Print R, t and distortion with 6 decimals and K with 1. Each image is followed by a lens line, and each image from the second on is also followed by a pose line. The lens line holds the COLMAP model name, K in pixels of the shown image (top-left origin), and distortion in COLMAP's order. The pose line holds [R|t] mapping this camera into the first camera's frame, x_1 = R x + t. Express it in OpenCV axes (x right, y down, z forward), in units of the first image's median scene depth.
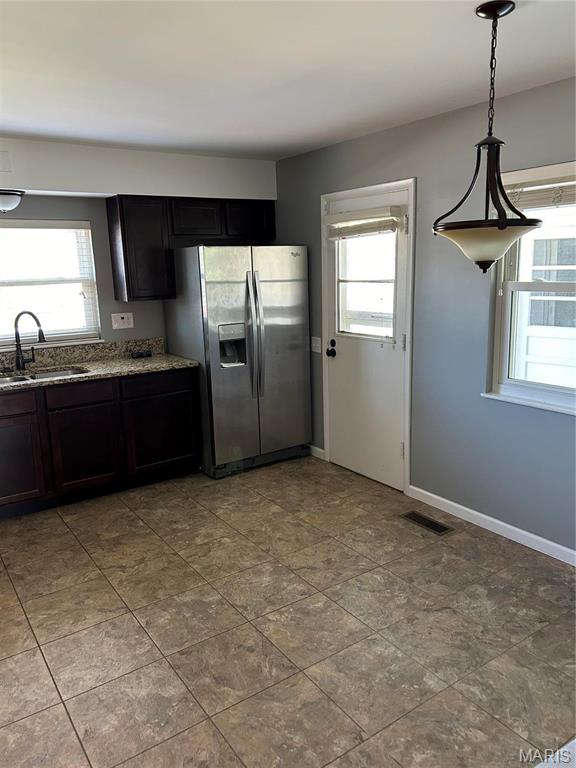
lens RADIAL K [[581.5, 0, 295.6], [0, 581.5, 378.7], [0, 0, 1]] dist [0.038075, -0.041455]
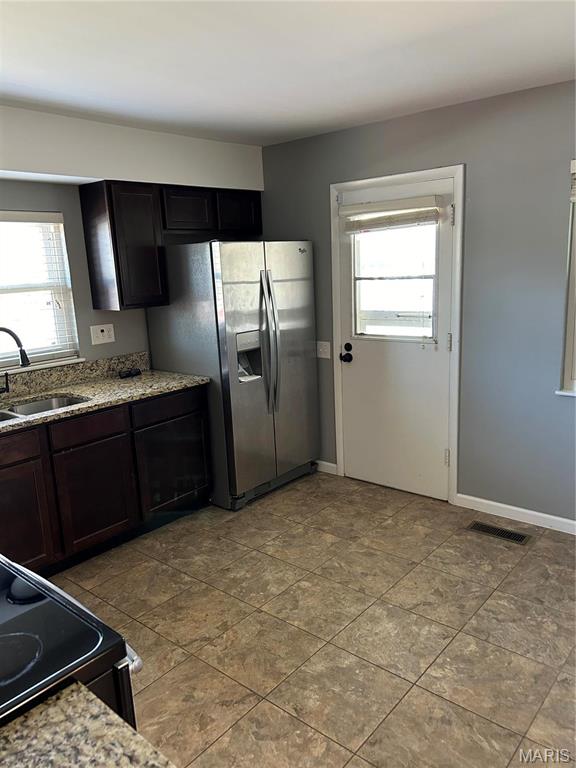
lens RADIAL K [[581.5, 0, 285.3], [0, 581.5, 383.7], [0, 0, 1]] dist [0.038075, -0.041455]
pose [[0.968198, -0.069022, 0.240476, -0.297163], [0.068092, 0.997605, 0.012185, -0.025218], [-0.240741, 0.004577, 0.970579, 0.157815]]
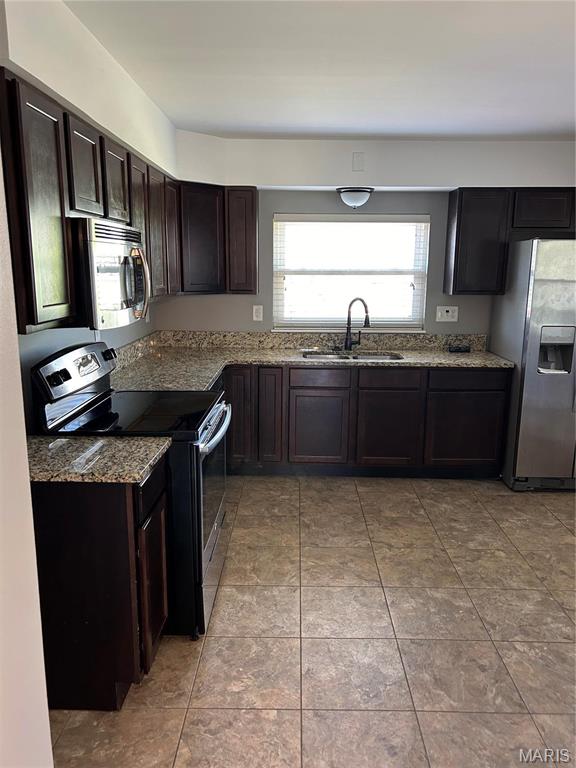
lens RADIAL K [[581.5, 0, 289.7], [0, 581.5, 386.4], [0, 0, 1]] dist [0.038075, -0.041455]
pose [[0.810561, 0.152890, -0.565345, 0.086145], [-0.143972, 0.987719, 0.060697, 0.002745], [0.567682, 0.032195, 0.822618, 0.024142]]
